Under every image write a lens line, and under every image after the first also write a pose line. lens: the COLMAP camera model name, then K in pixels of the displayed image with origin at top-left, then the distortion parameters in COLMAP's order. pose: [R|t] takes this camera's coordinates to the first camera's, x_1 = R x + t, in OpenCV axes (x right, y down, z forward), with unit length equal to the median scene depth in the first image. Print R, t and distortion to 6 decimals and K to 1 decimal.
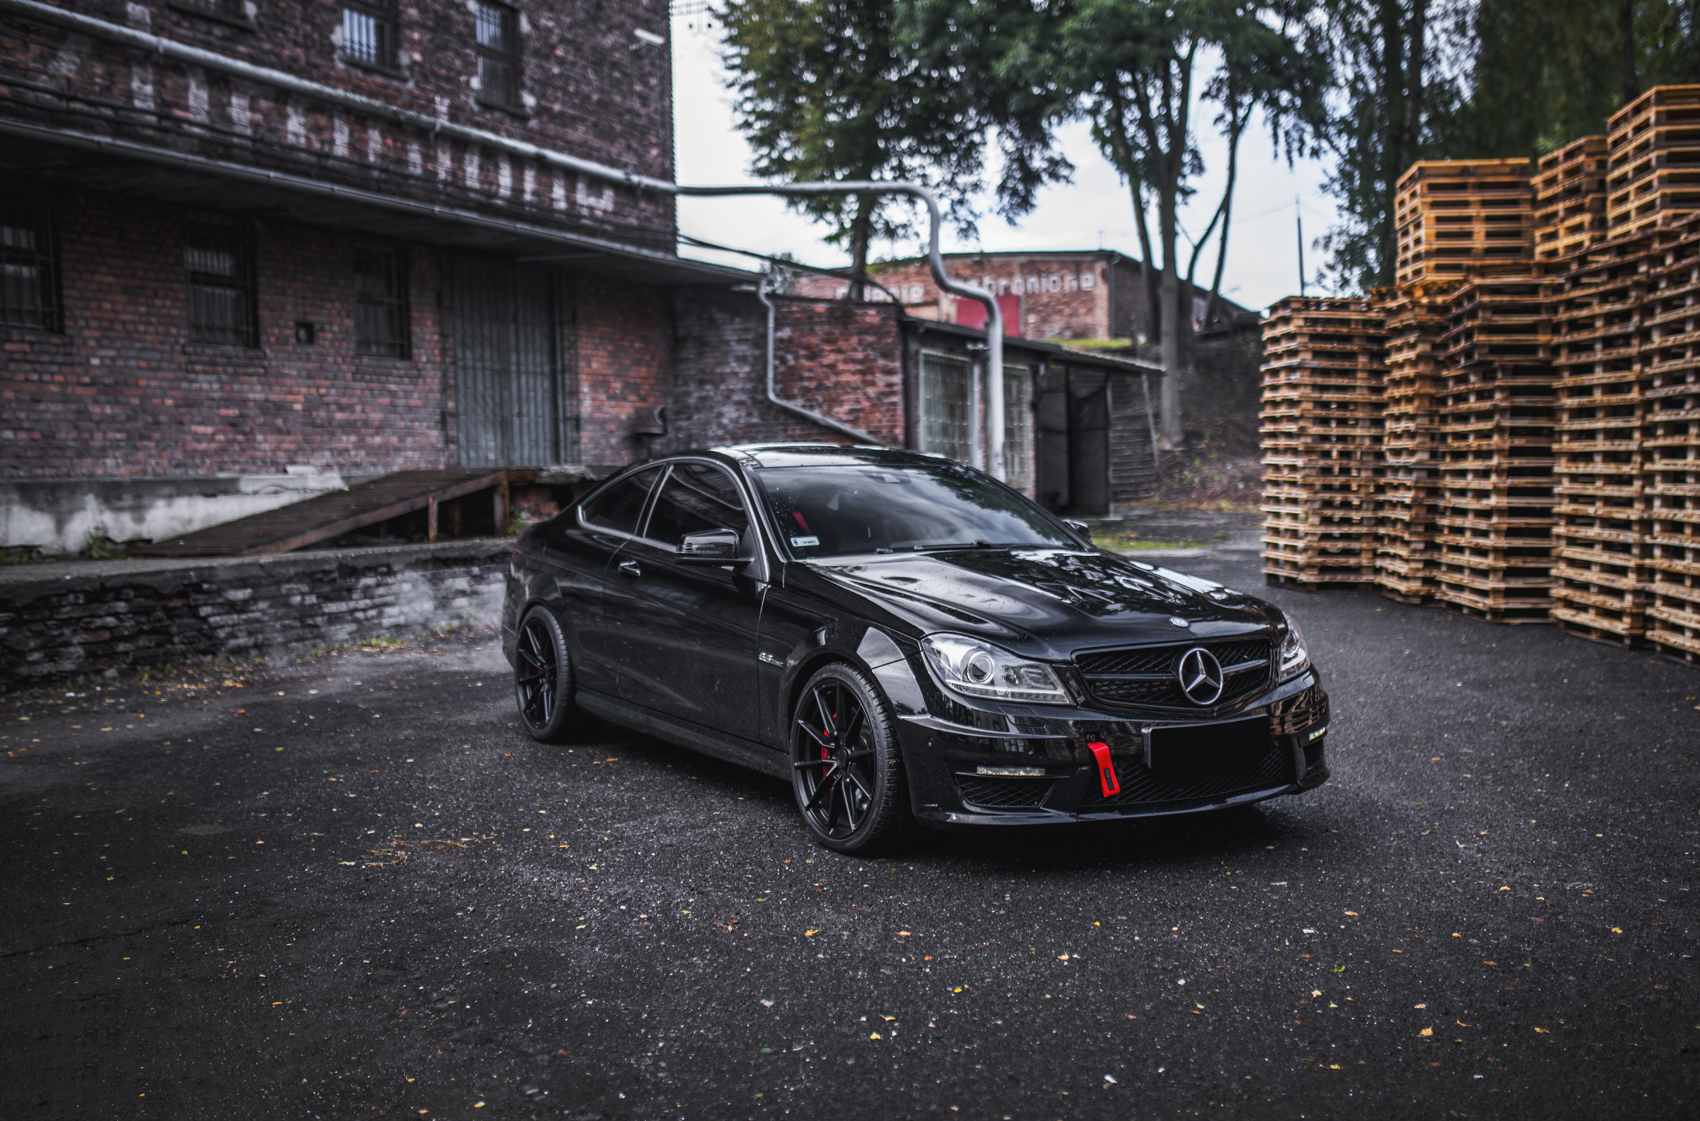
lens RADIAL K [[1680.3, 0, 866.9], [0, 1680.3, 566.0], [0, 0, 1]] dist [-0.067310, 0.094524]
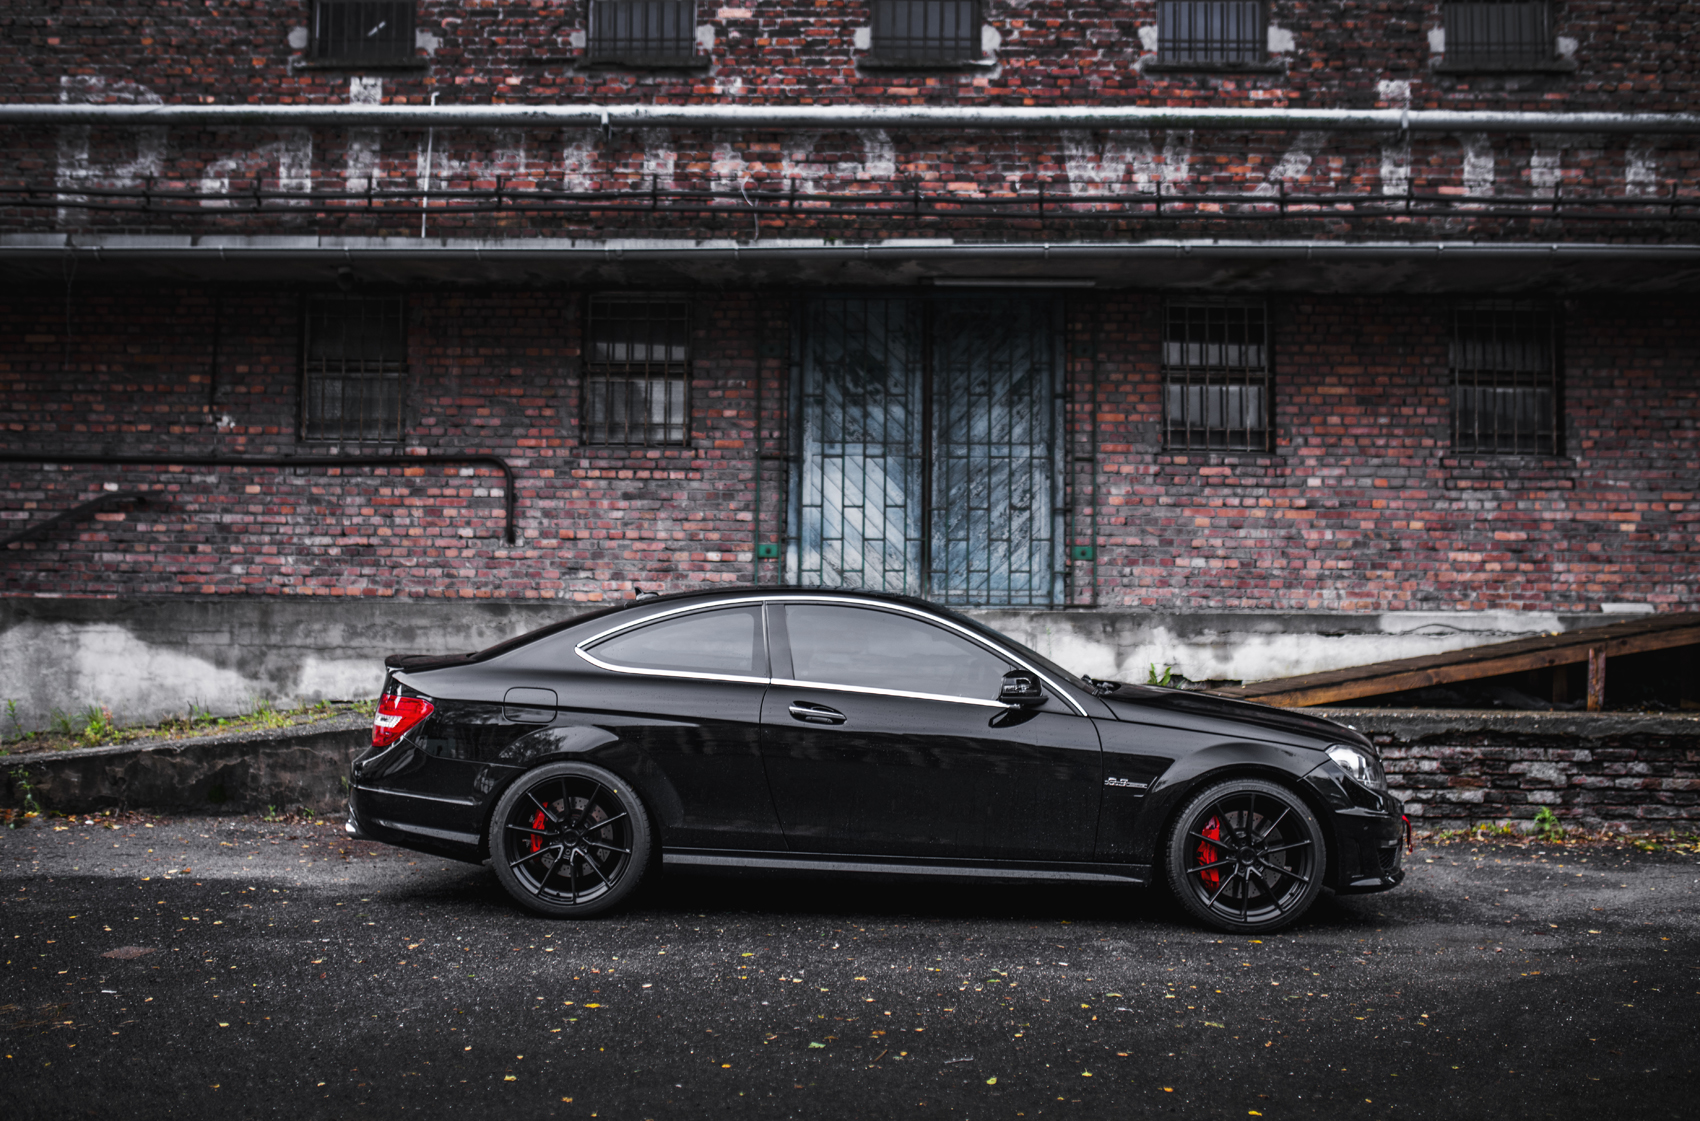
lens RADIAL K [[1707.9, 0, 830.8], [0, 1707.9, 548.1], [0, 0, 1]] dist [-0.071027, 0.110220]
pose [[0.371024, -0.009454, -0.928575, 0.242911], [-0.072821, 0.996573, -0.039243, -0.025953], [0.925764, 0.082180, 0.369064, 0.342244]]
